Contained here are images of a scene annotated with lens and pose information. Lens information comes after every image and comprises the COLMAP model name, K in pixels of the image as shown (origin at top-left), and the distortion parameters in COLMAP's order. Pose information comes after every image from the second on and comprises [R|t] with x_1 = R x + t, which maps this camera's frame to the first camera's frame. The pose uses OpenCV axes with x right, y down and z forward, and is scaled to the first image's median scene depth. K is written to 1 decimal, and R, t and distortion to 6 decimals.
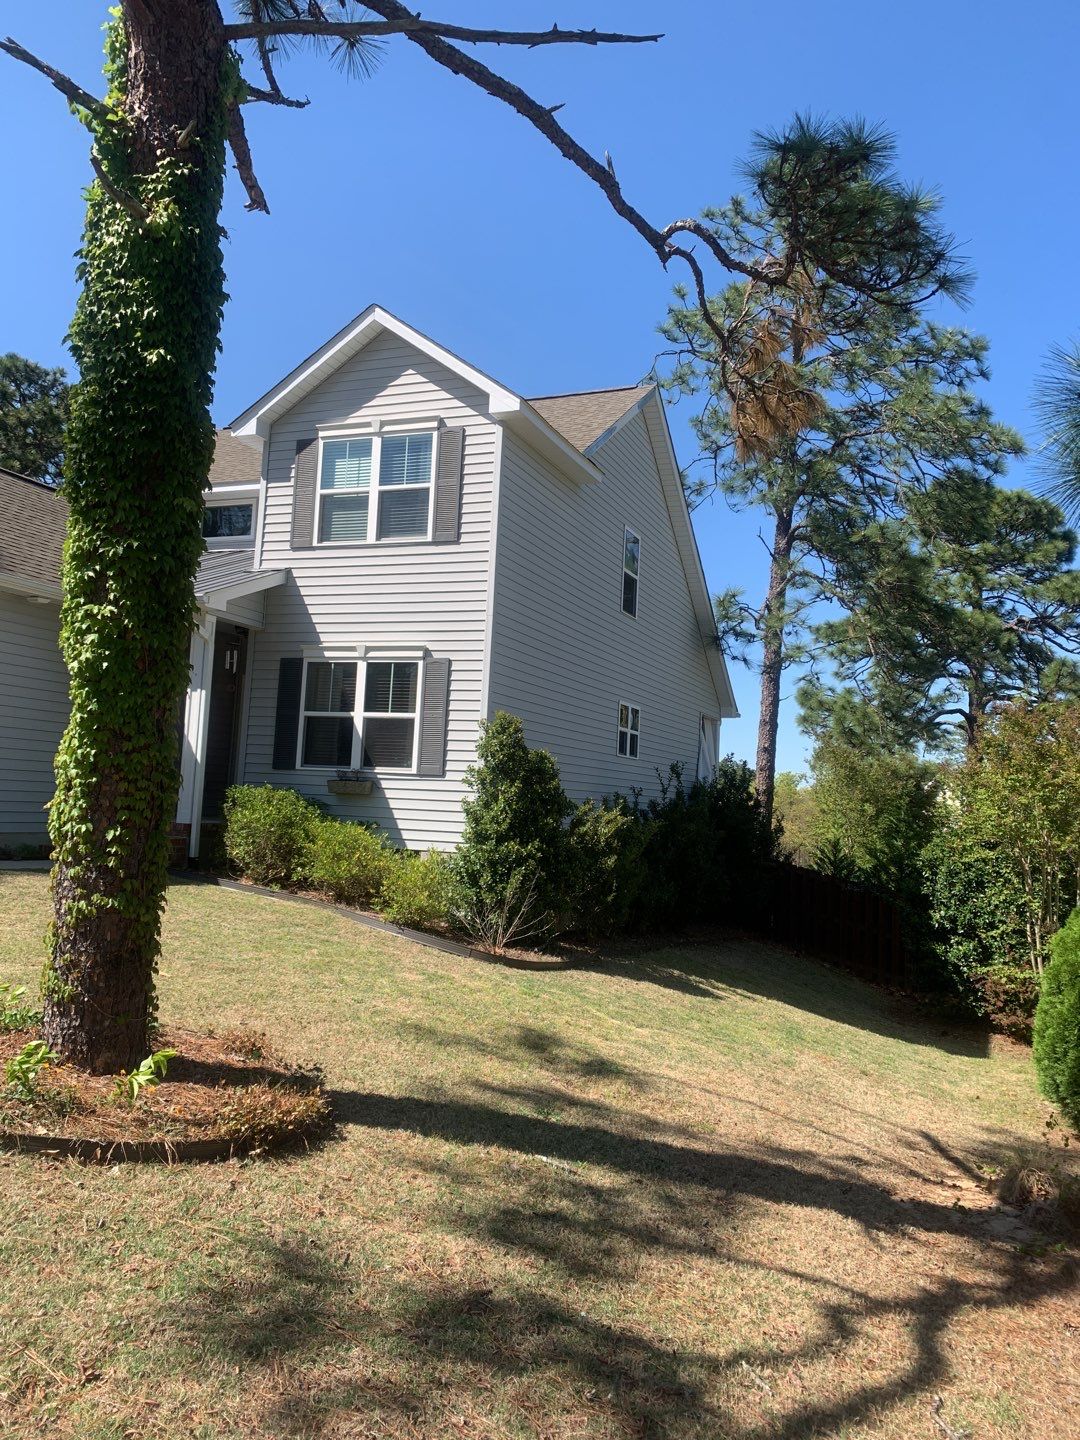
lens RADIAL K [[1072.2, 0, 540.0], [0, 1072.2, 720.0], [0, 0, 1]] dist [-0.001349, -0.006499]
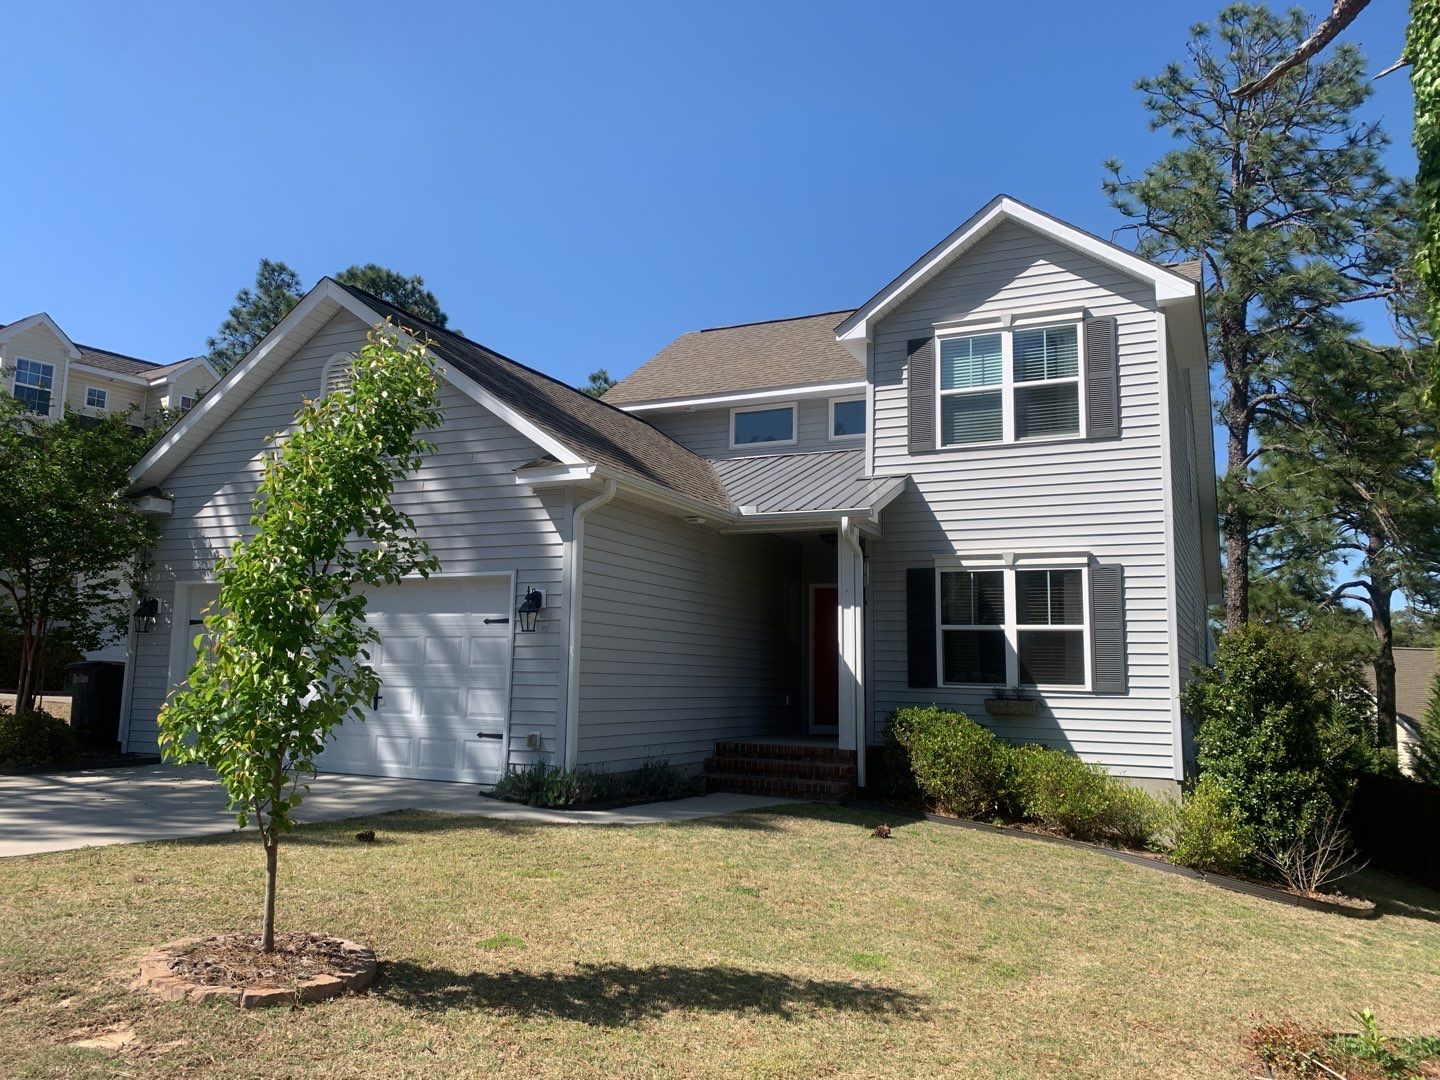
lens RADIAL K [[1072.2, 0, 646.1], [0, 1072.2, 542.7], [0, 0, 1]] dist [-0.001349, -0.006499]
pose [[0.991741, -0.037196, -0.122742, -0.359007], [0.029523, 0.997529, -0.063752, -0.027849], [0.124810, 0.059602, 0.990389, 0.035434]]
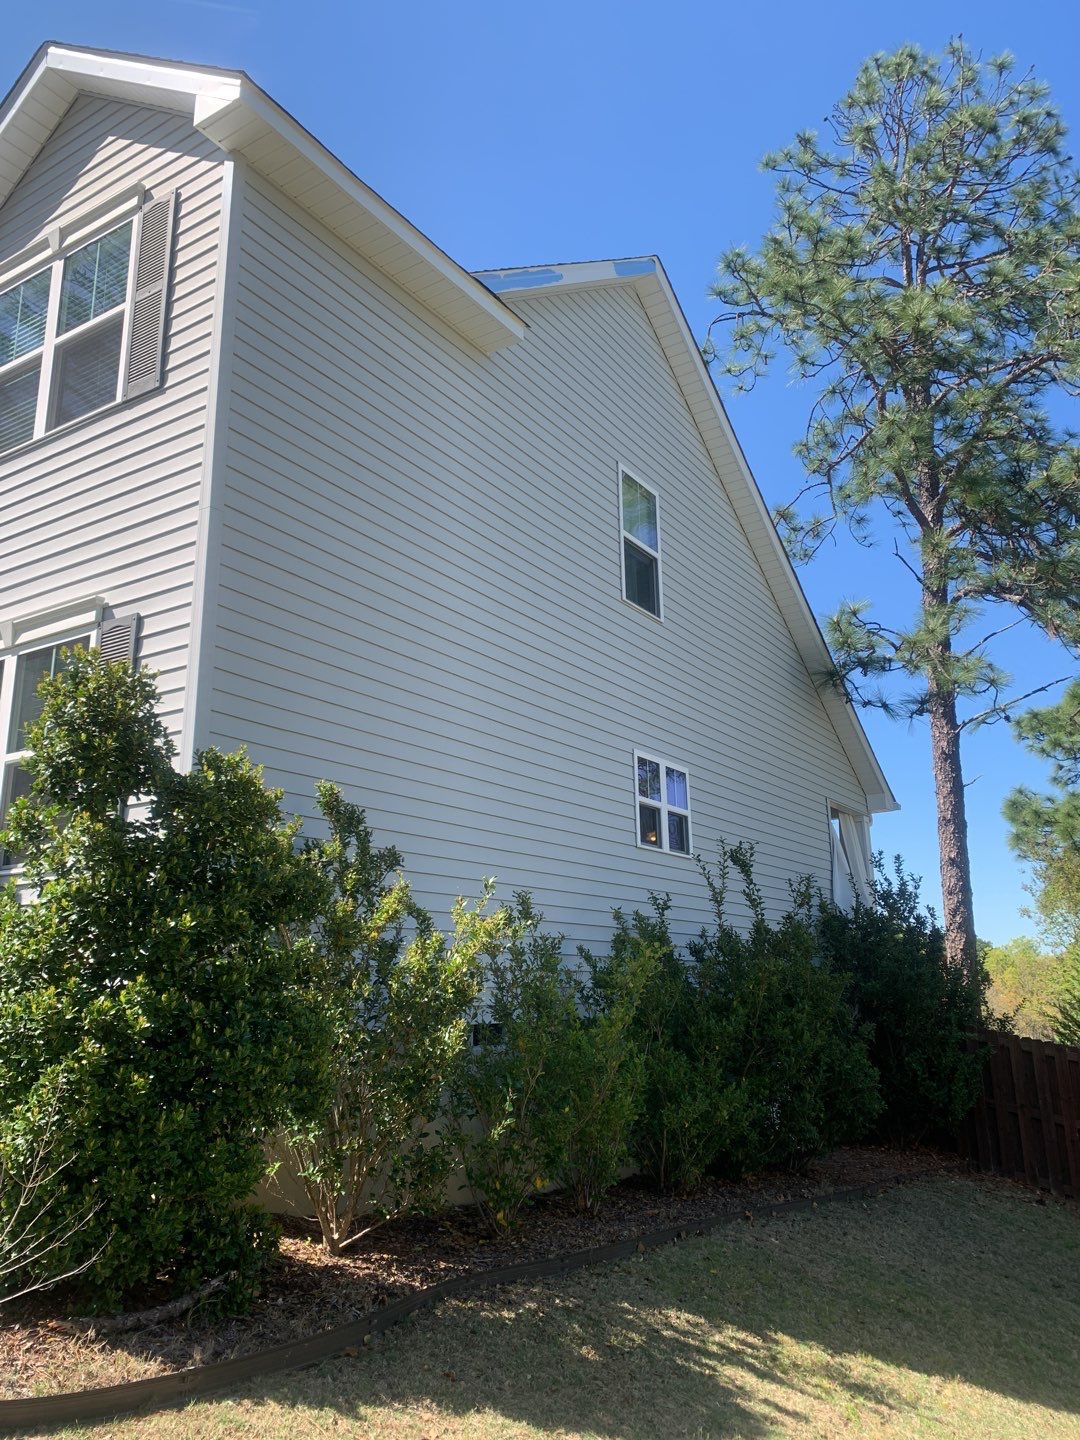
lens RADIAL K [[1072.2, 0, 540.0], [0, 1072.2, 720.0], [0, 0, 1]] dist [-0.001349, -0.006499]
pose [[0.979374, -0.108232, -0.170624, 0.157680], [0.076139, 0.979873, -0.184531, 0.085792], [0.187162, 0.167734, 0.967903, 0.557100]]
